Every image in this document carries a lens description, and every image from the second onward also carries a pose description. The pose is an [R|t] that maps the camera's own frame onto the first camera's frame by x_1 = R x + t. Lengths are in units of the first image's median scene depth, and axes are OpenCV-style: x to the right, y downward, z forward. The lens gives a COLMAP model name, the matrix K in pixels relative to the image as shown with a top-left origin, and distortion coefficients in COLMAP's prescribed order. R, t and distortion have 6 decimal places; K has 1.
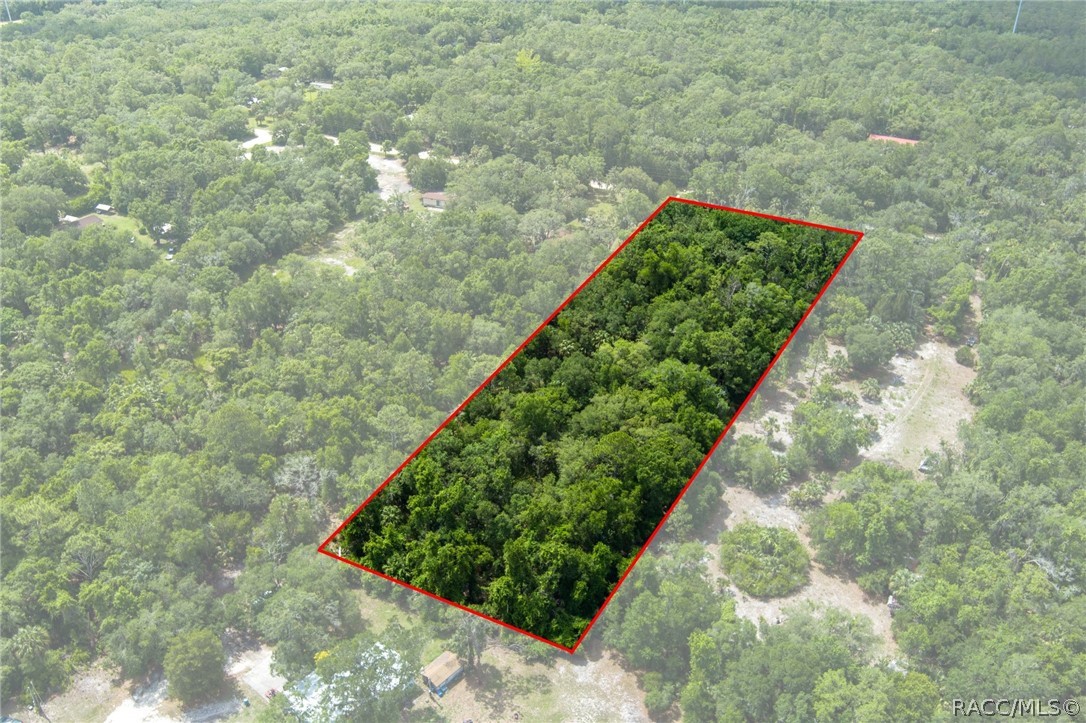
lens RADIAL K [[887.8, 0, 543.0], [0, 887.8, 361.5], [0, 0, 1]] dist [-0.069300, 0.014833]
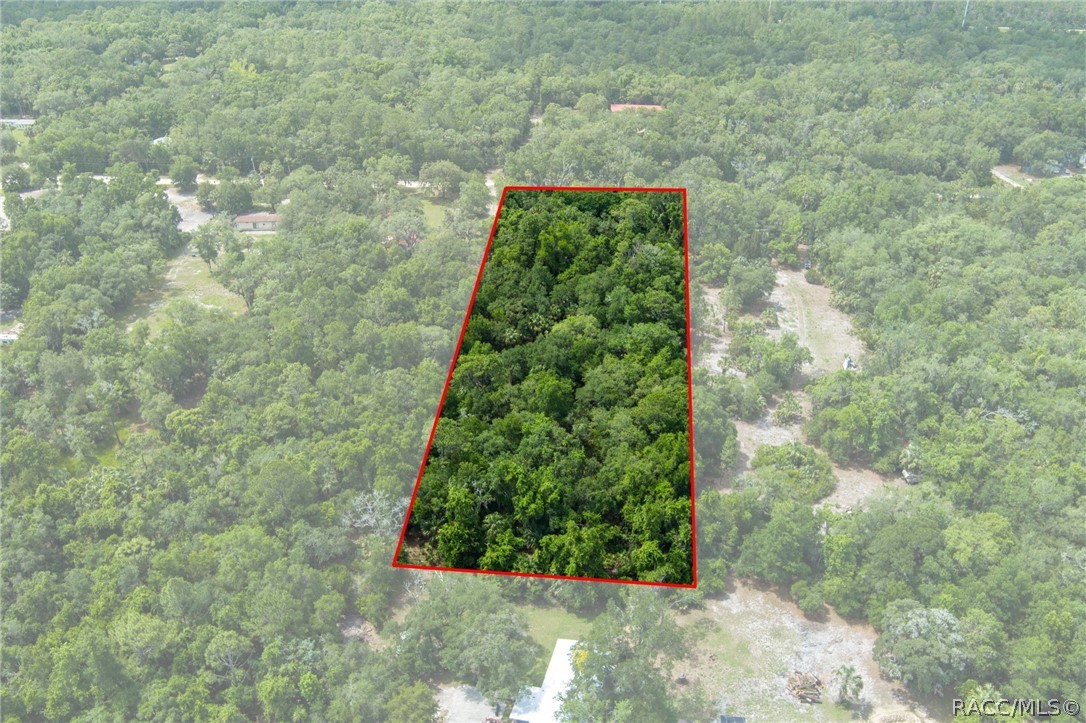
lens RADIAL K [[887.8, 0, 543.0], [0, 887.8, 361.5], [0, 0, 1]] dist [-0.069300, 0.014833]
pose [[0.905358, -0.210086, 0.369041, -0.310830], [0.208299, 0.977021, 0.045180, -0.024385], [-0.370053, 0.035967, 0.928314, 0.037763]]
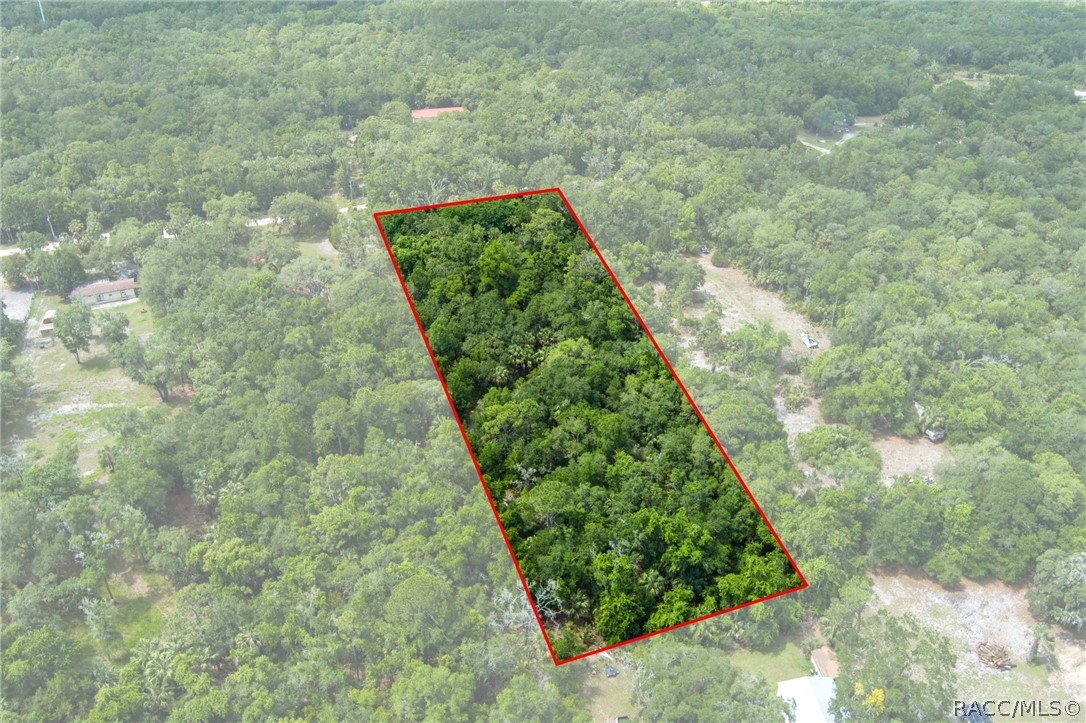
lens RADIAL K [[887.8, 0, 543.0], [0, 887.8, 361.5], [0, 0, 1]] dist [-0.069300, 0.014833]
pose [[0.685320, -0.364321, 0.630561, -0.512552], [0.355808, 0.922994, 0.146574, -0.144665], [-0.635403, 0.123909, 0.762174, 0.240765]]
